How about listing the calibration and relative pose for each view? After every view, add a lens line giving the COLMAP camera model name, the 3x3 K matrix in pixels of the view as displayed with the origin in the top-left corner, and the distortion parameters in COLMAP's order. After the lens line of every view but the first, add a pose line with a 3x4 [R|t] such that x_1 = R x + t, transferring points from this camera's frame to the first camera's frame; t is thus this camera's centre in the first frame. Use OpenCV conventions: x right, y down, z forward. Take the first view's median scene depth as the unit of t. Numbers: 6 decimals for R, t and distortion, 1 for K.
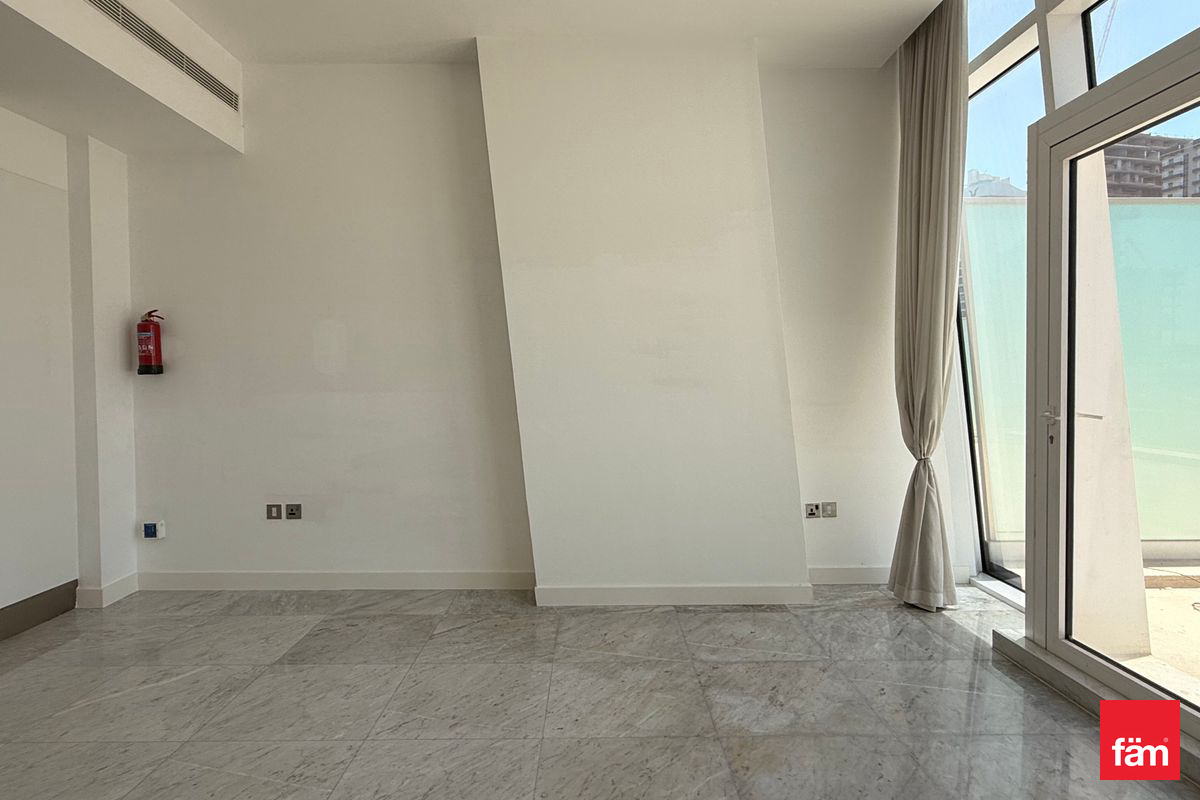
lens RADIAL K [[668.9, 0, 598.8], [0, 668.9, 399.8], [0, 0, 1]] dist [0.003161, -0.000435]
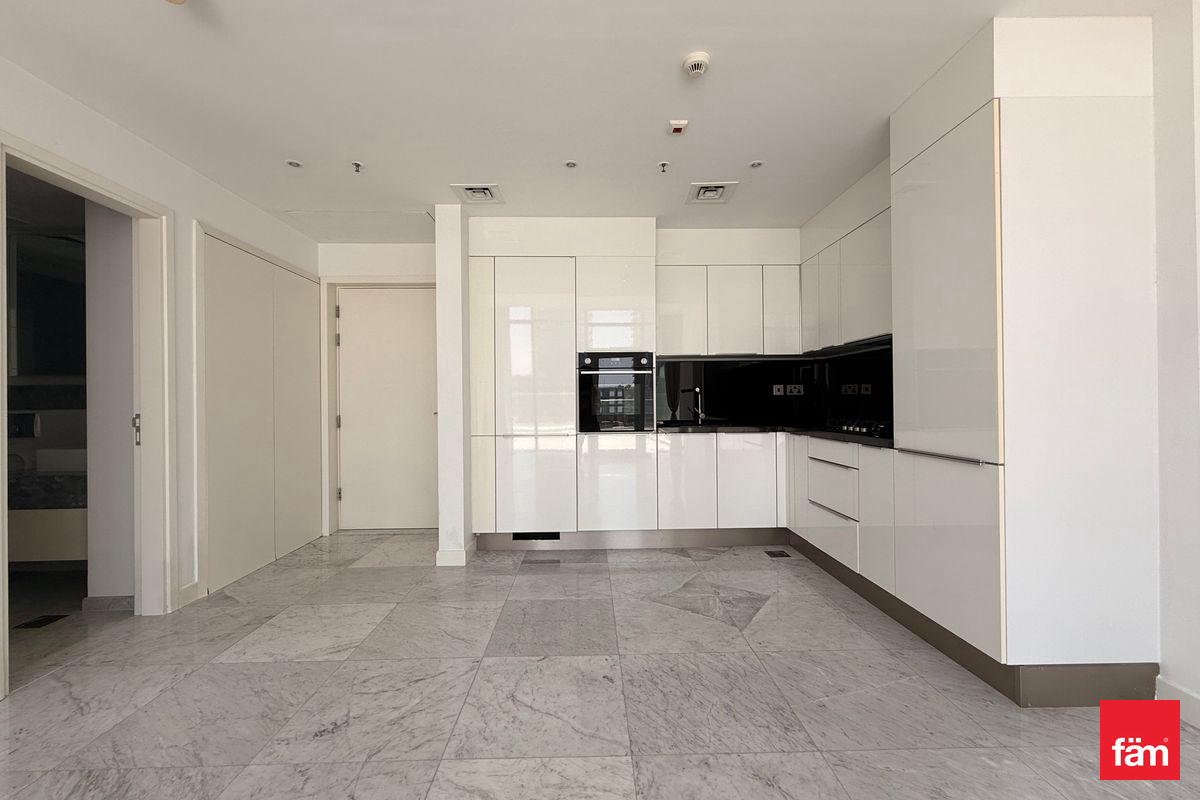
lens RADIAL K [[476.9, 0, 597.2], [0, 476.9, 399.7], [0, 0, 1]] dist [0.000217, -0.000265]
pose [[0.012263, -0.003480, -0.999919, -0.304455], [-0.025641, 0.999664, -0.003793, 0.018362], [0.999596, 0.025686, 0.012170, 0.423476]]
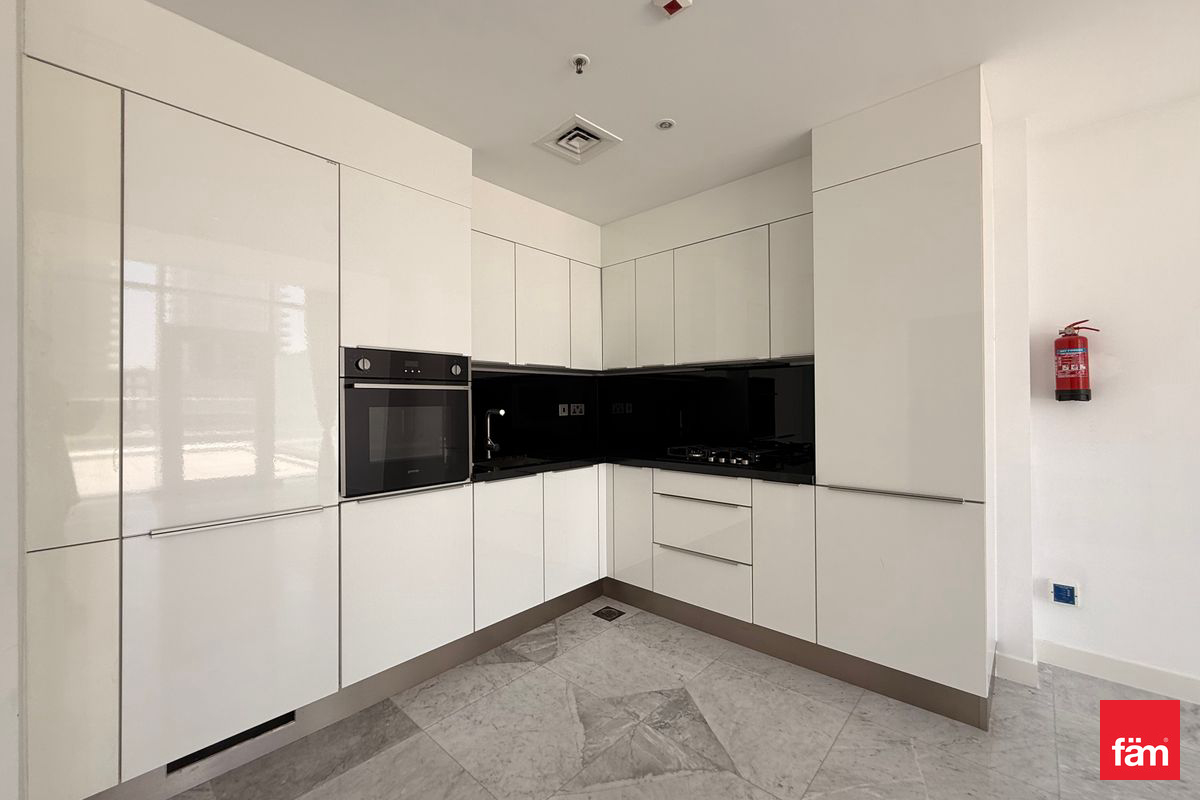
lens RADIAL K [[476.9, 0, 598.9], [0, 476.9, 400.0], [0, 0, 1]] dist [0.000217, -0.000265]
pose [[0.733800, -0.007992, -0.679319, -0.738855], [-0.015959, 0.999452, -0.028998, -0.014219], [0.679178, 0.032120, 0.733270, 0.202805]]
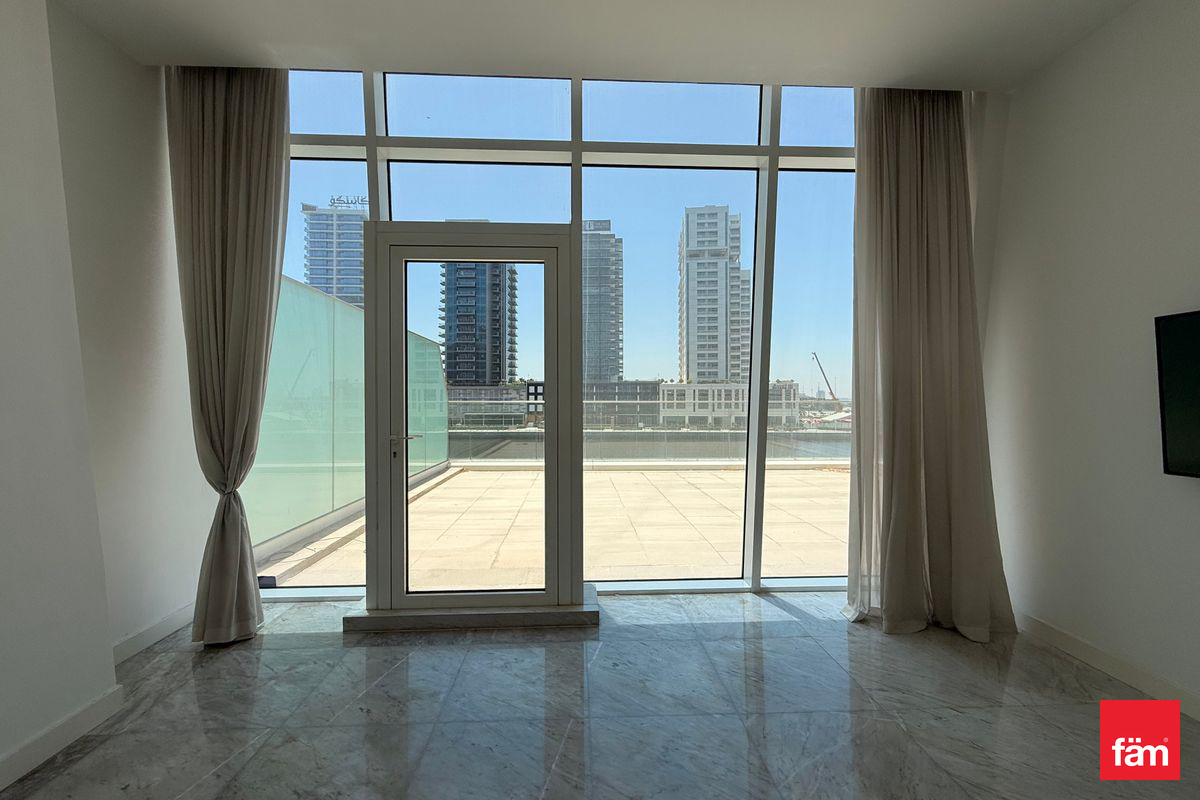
lens RADIAL K [[476.9, 0, 600.1], [0, 476.9, 399.8], [0, 0, 1]] dist [0.000217, -0.000265]
pose [[-0.041965, 0.008105, 0.999086, -0.248994], [0.037123, 0.999289, -0.006547, -0.022027], [-0.998429, 0.036815, -0.042236, 0.473081]]
